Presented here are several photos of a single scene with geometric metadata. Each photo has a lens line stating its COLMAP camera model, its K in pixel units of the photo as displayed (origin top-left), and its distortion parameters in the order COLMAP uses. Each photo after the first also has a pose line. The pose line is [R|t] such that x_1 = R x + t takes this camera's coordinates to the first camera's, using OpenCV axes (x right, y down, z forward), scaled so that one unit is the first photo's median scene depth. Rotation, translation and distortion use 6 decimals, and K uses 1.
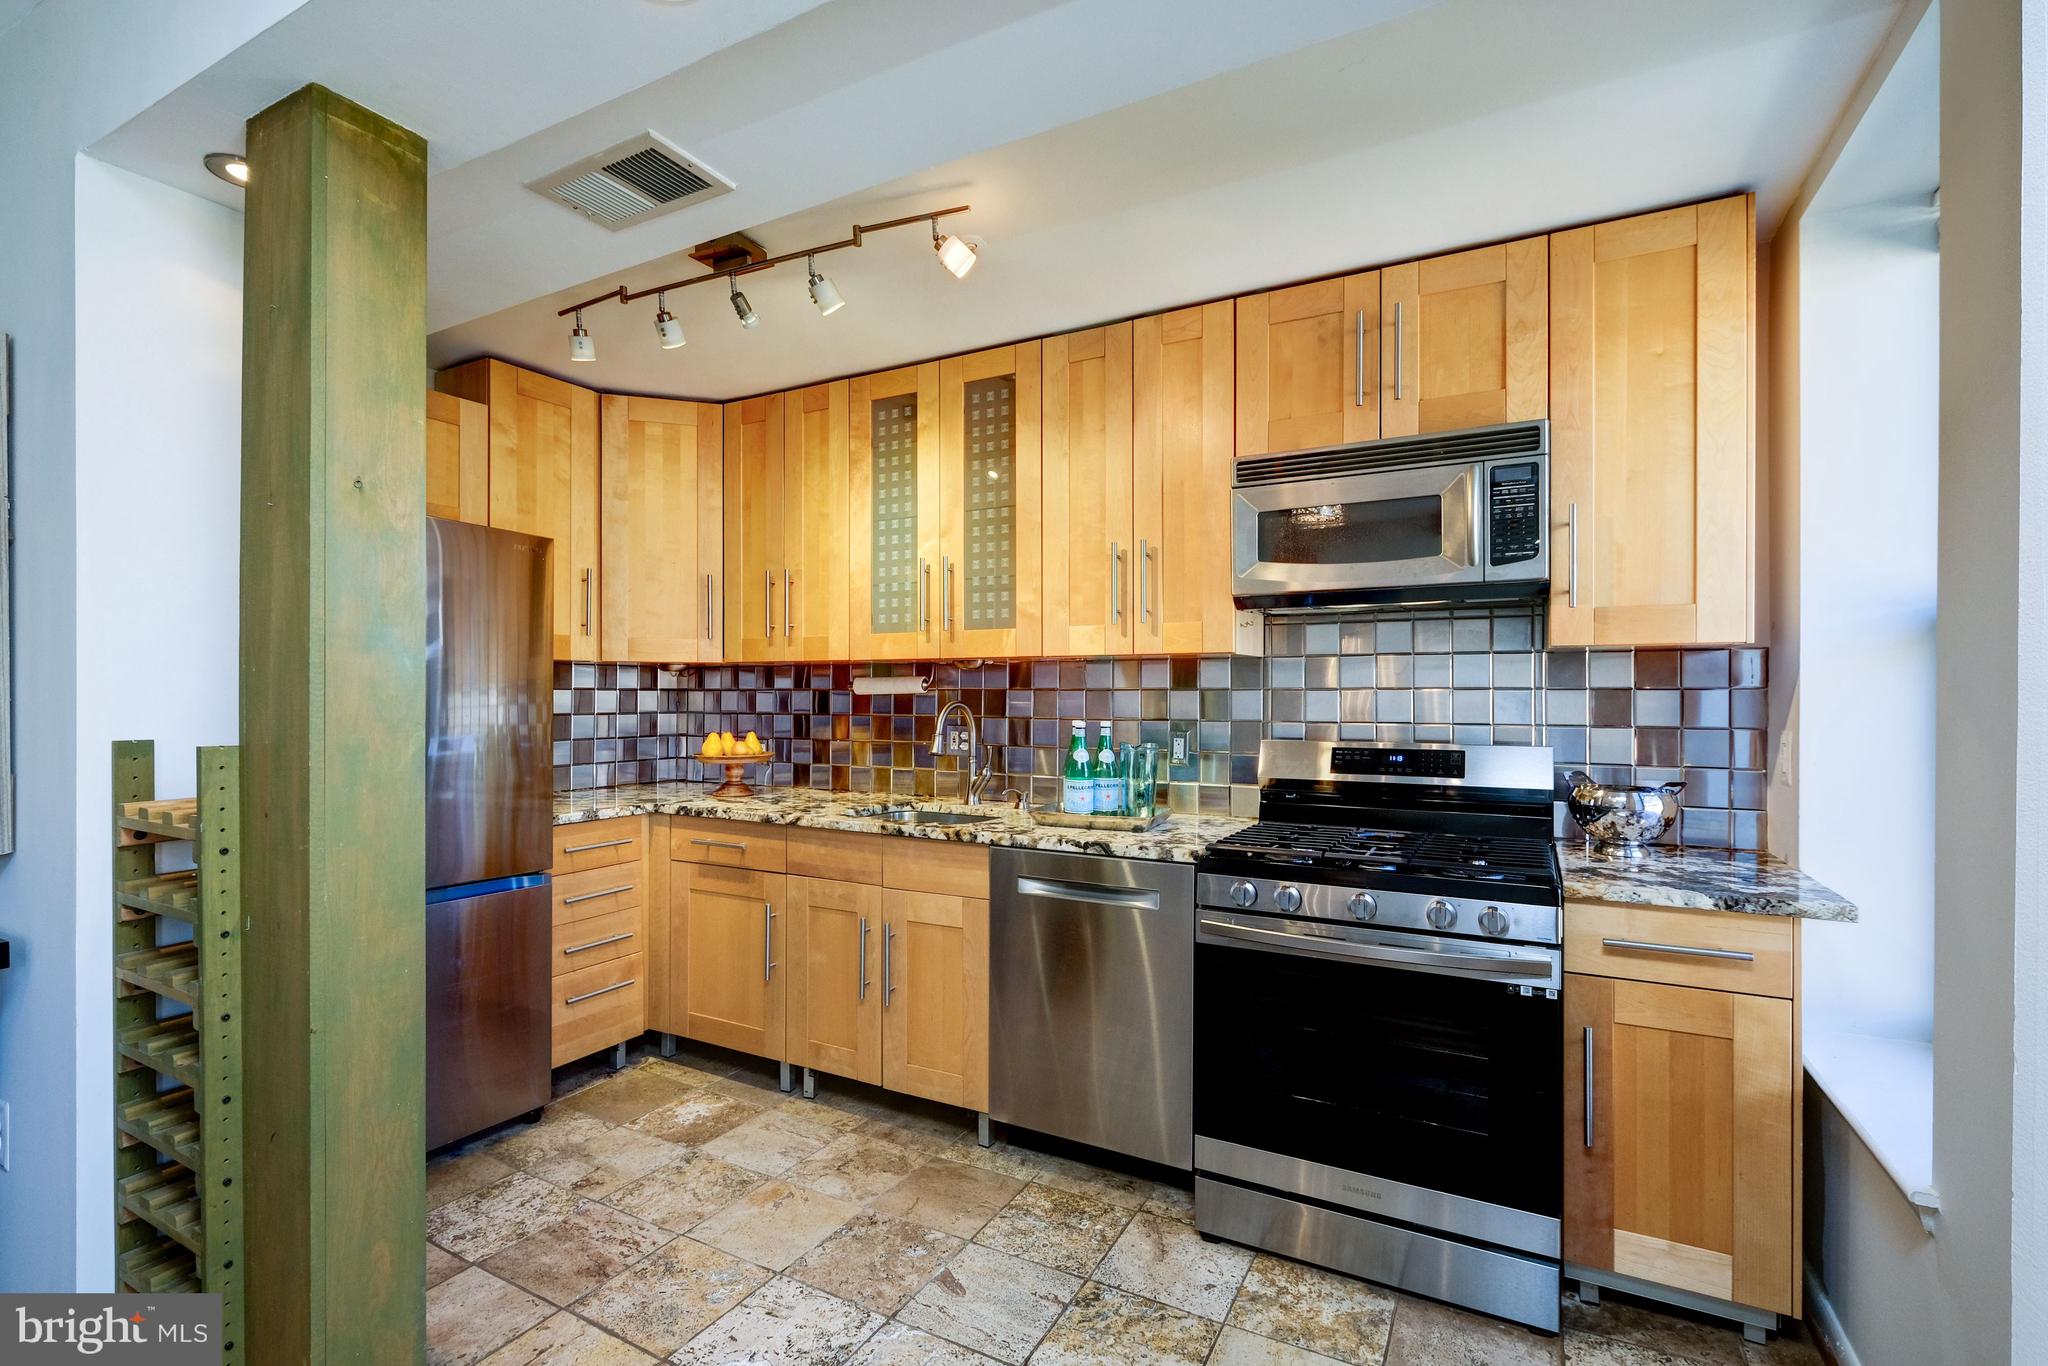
lens RADIAL K [[905.1, 0, 1032.8], [0, 905.1, 692.0], [0, 0, 1]] dist [-0.004199, -0.000065]
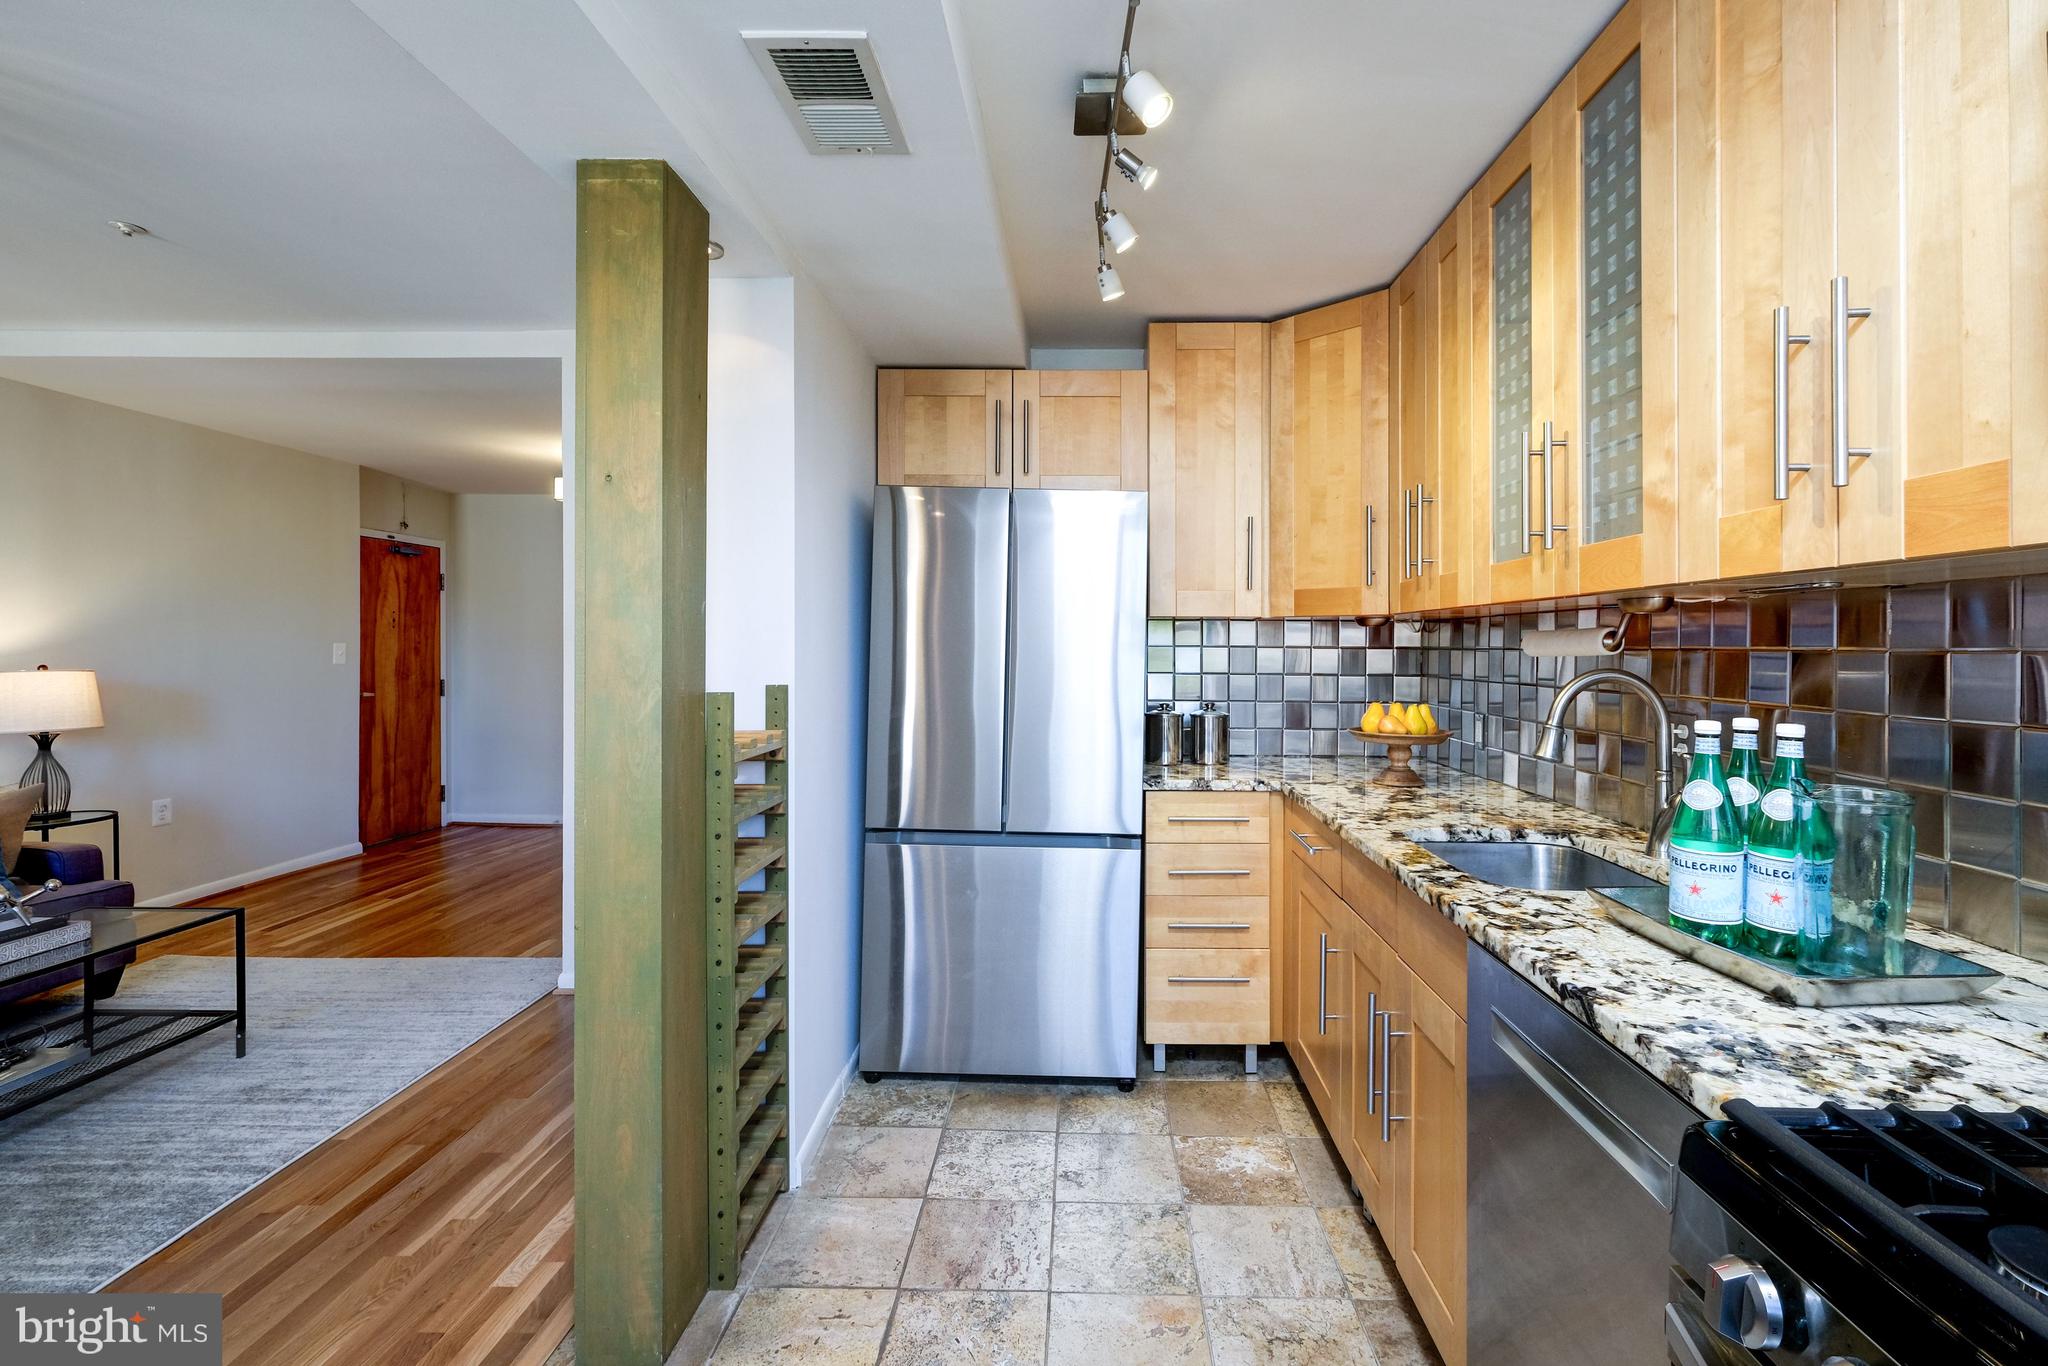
lens RADIAL K [[920.1, 0, 1026.5], [0, 920.1, 645.4], [0, 0, 1]] dist [-0.003082, -0.000193]
pose [[0.472850, -0.000675, -0.881143, 0.242776], [-0.001821, 0.999997, -0.001743, -0.003679], [0.881141, 0.002429, 0.472847, 0.382272]]
